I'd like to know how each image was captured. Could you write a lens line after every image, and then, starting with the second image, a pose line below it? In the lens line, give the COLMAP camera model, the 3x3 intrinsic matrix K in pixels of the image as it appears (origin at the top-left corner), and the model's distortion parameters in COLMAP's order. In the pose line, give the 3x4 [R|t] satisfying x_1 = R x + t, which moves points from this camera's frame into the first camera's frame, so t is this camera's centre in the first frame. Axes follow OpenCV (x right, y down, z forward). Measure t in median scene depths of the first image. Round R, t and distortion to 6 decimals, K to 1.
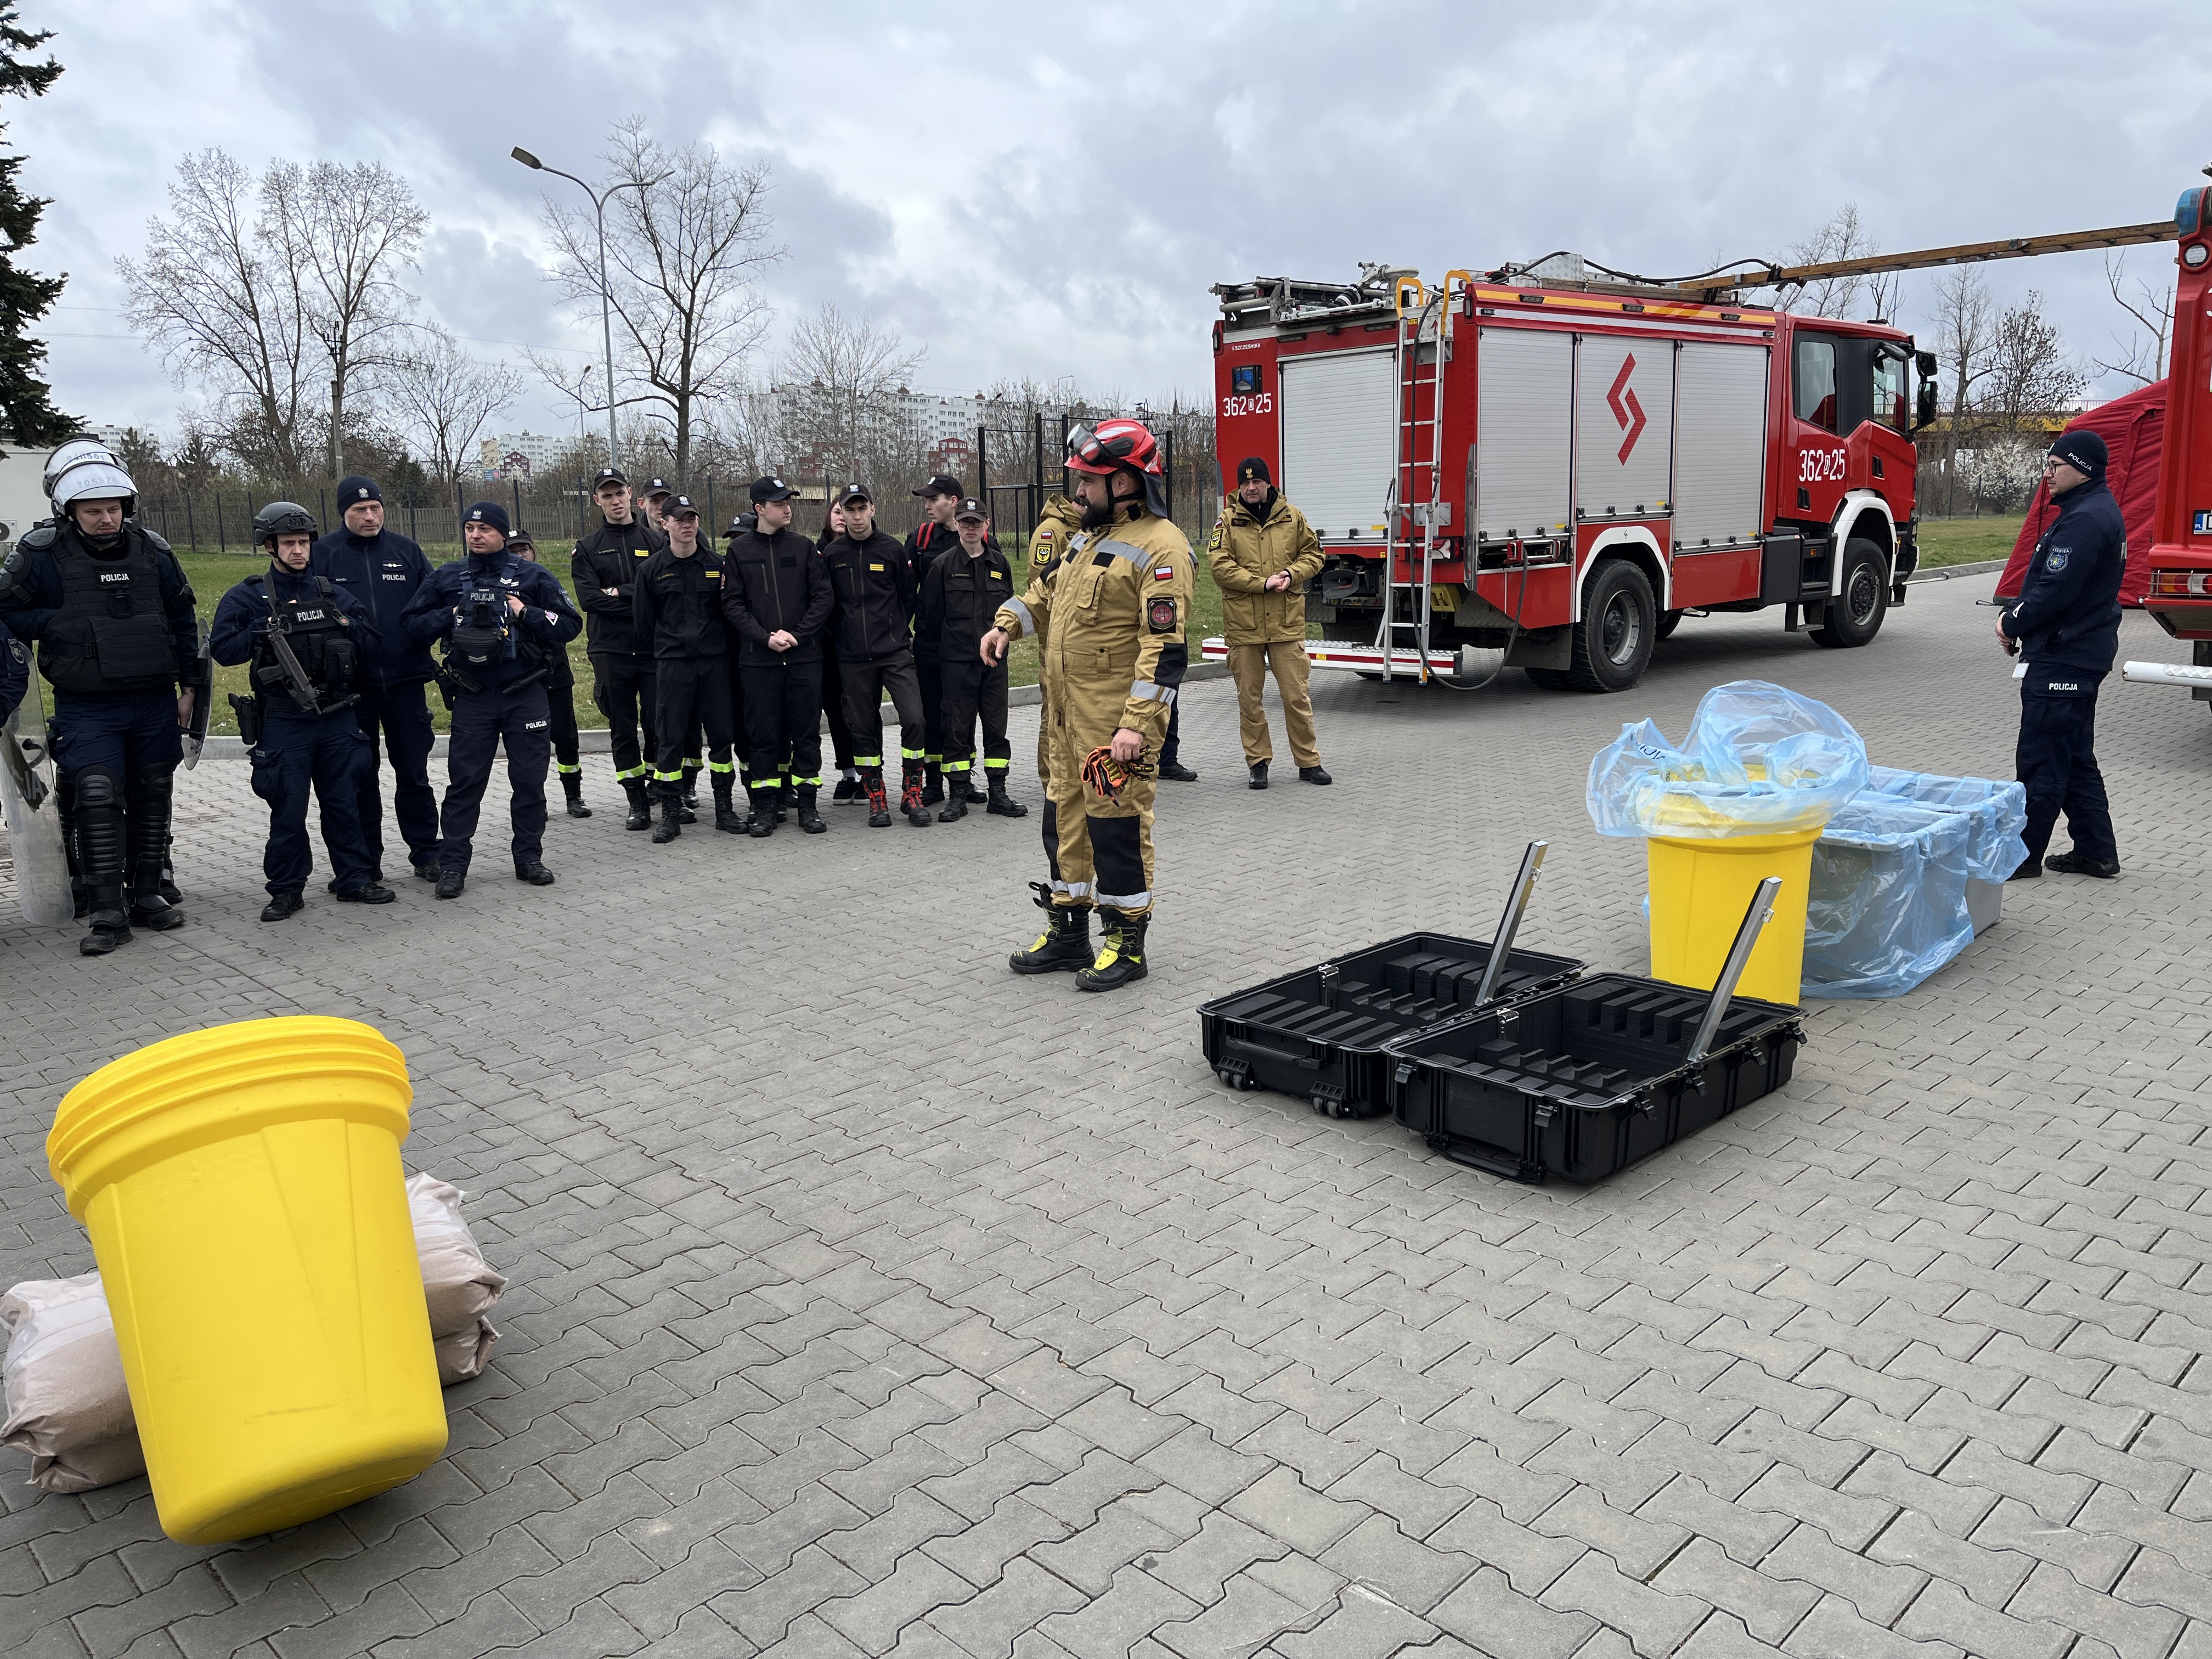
lens RADIAL K [[1684.7, 0, 1055.9], [0, 1684.7, 831.3], [0, 0, 1]] dist [0.039003, -0.073234]
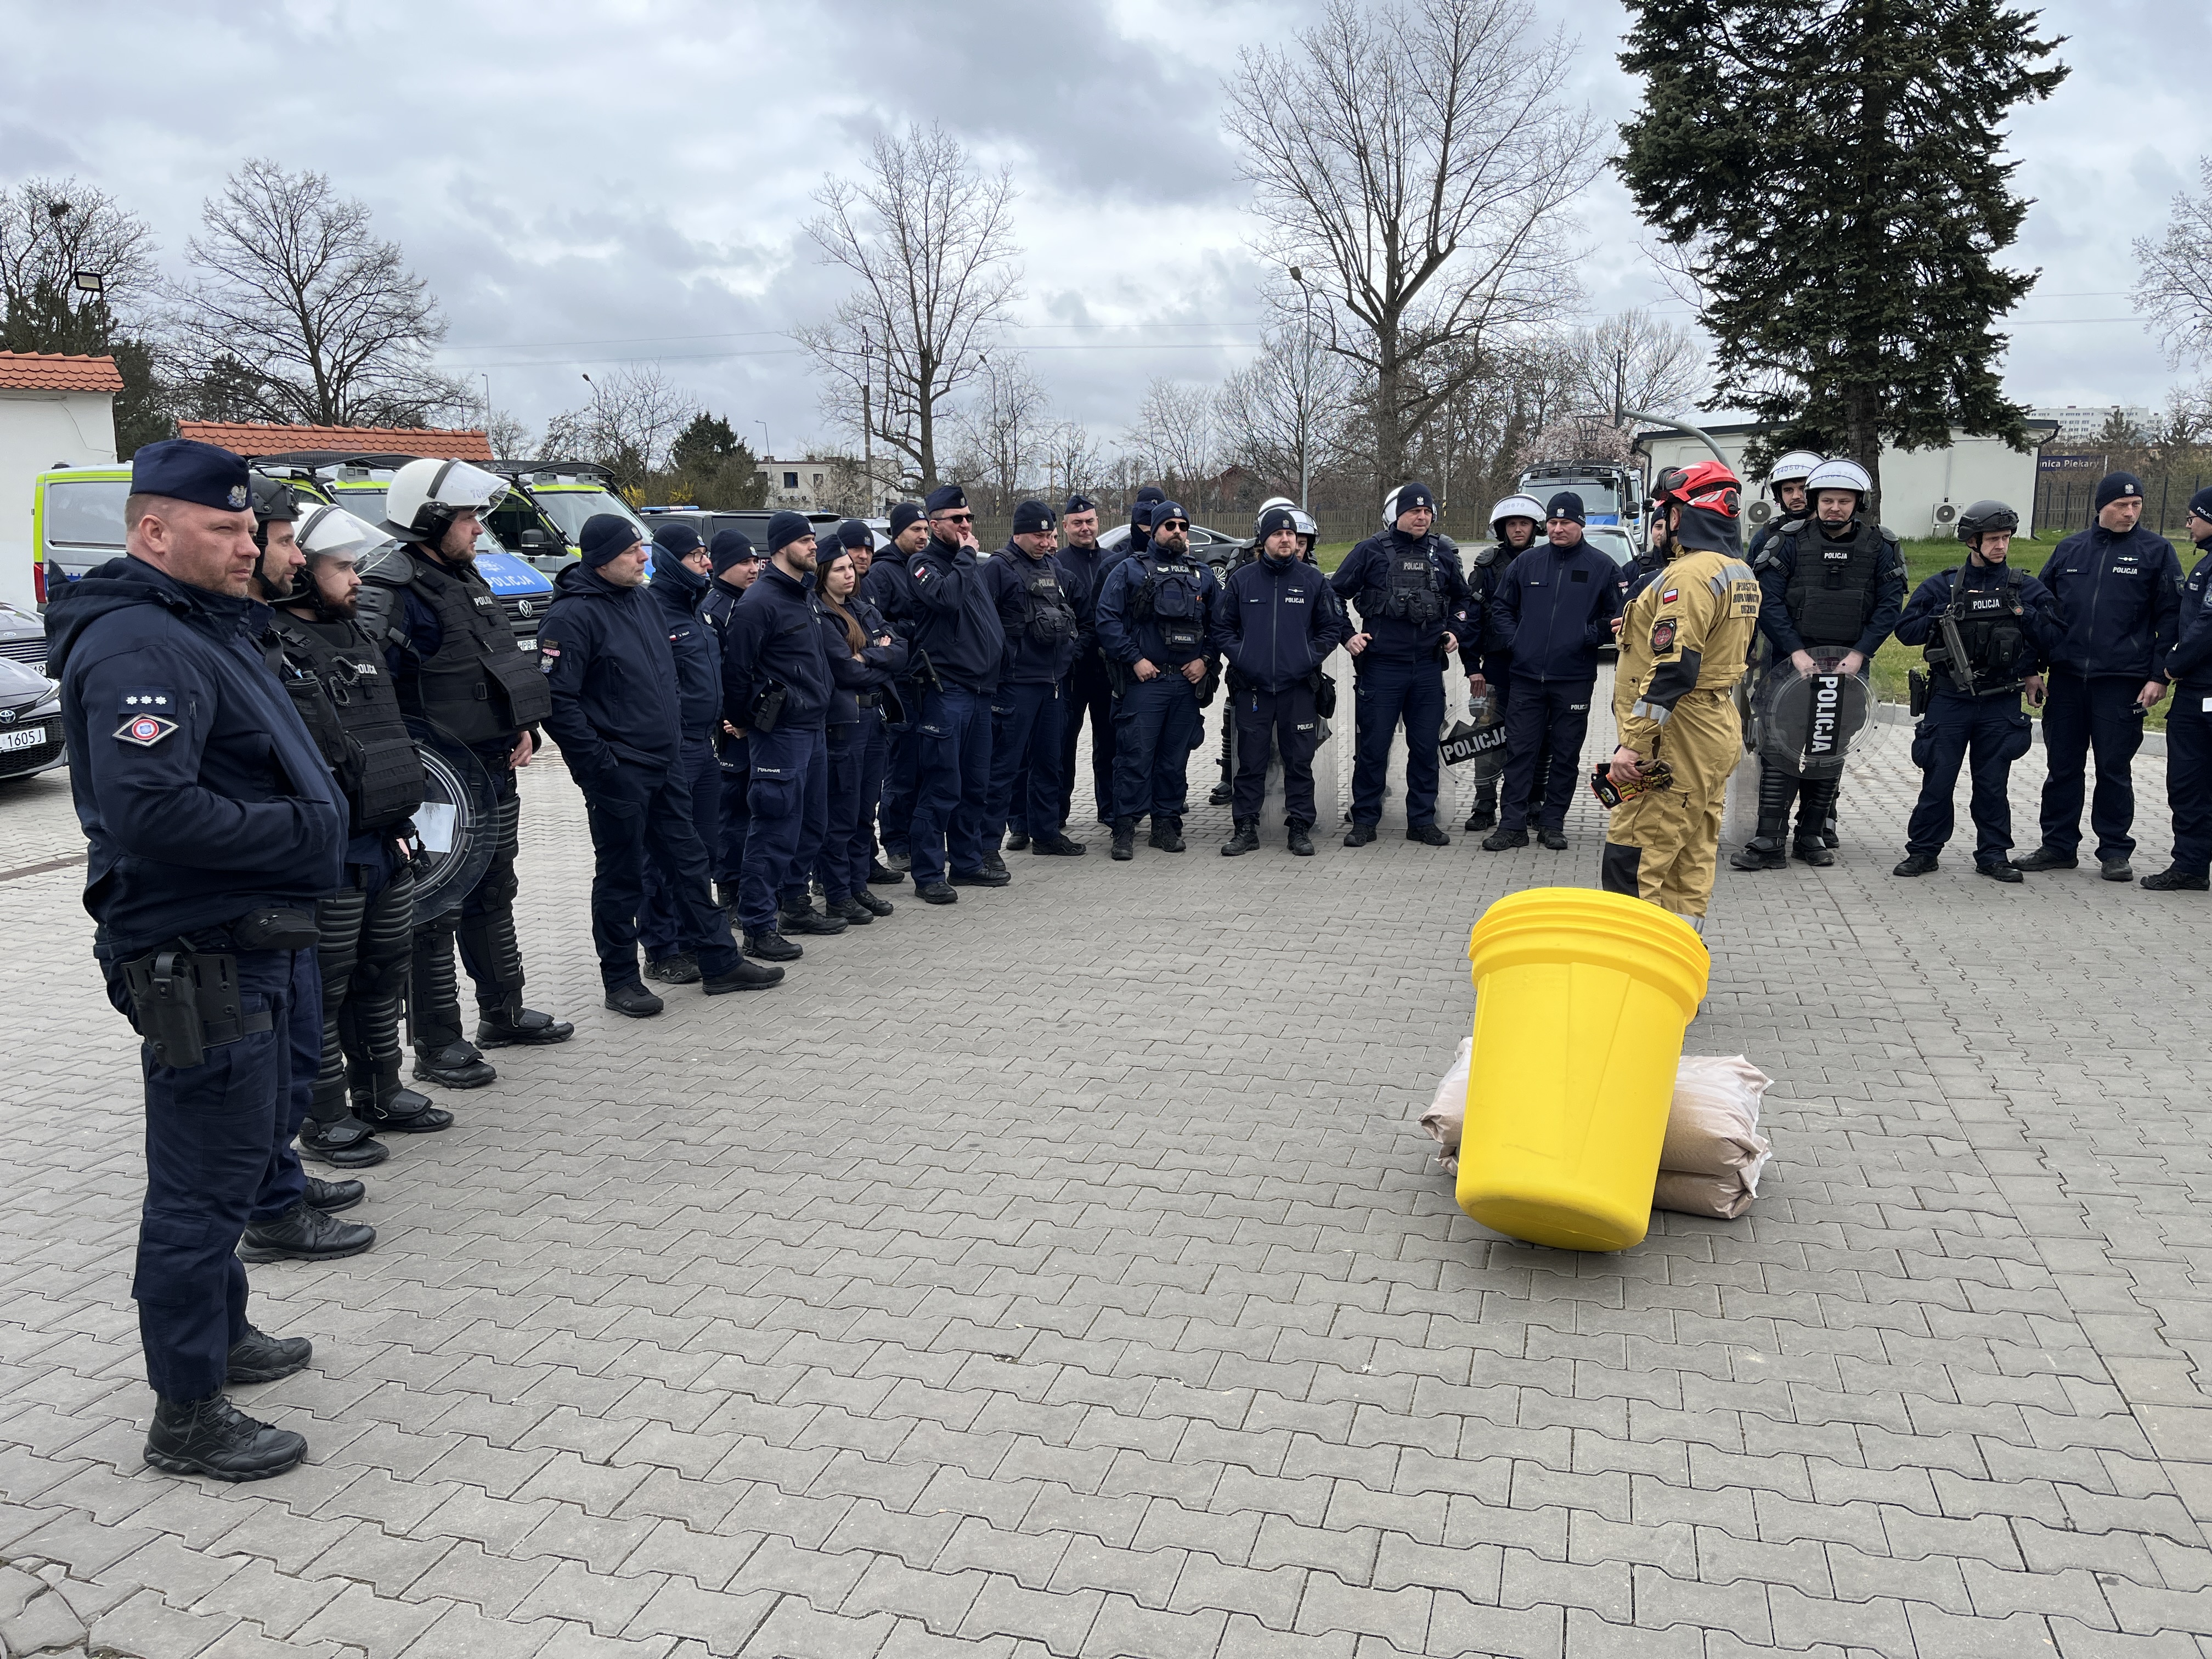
lens RADIAL K [[1684.7, 0, 1055.9], [0, 1684.7, 831.3], [0, 0, 1]] dist [0.039003, -0.073234]
pose [[0.473361, 0.171671, -0.863978, 0.240035], [-0.159963, 0.981270, 0.107335, -0.006589], [0.866222, 0.087396, 0.491956, -0.035371]]
